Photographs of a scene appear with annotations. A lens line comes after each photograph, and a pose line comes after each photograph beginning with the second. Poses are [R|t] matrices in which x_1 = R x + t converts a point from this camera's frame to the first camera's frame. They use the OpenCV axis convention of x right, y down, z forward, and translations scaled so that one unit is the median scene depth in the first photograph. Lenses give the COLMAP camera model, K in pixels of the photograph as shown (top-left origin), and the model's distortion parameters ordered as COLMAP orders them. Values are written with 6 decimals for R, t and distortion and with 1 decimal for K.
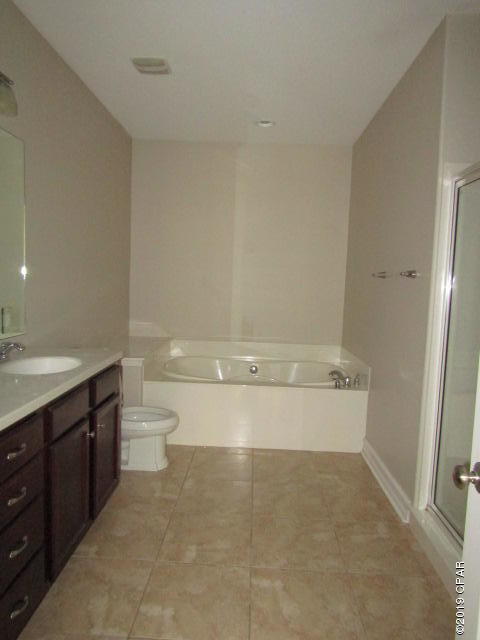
lens RADIAL K [[458.4, 0, 240.3], [0, 458.4, 320.3], [0, 0, 1]] dist [0.002075, -0.004510]
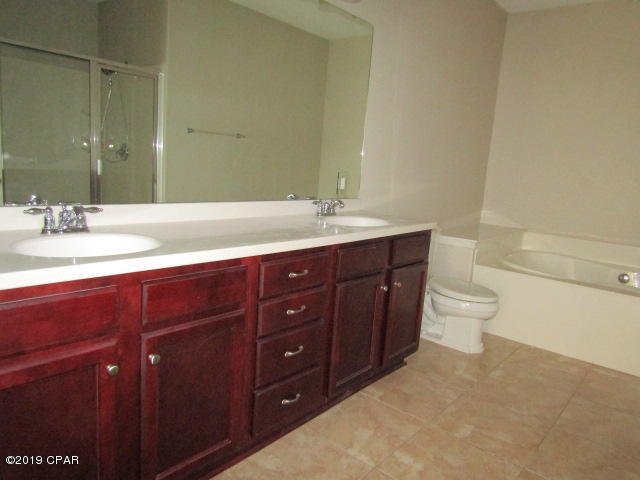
lens RADIAL K [[458.4, 0, 321.5], [0, 458.4, 238.9], [0, 0, 1]] dist [0.002075, -0.004510]
pose [[0.781497, 0.122994, -0.611666, 0.185386], [-0.100690, 0.992388, 0.070902, 0.063071], [0.615731, 0.006179, 0.787932, 0.044164]]
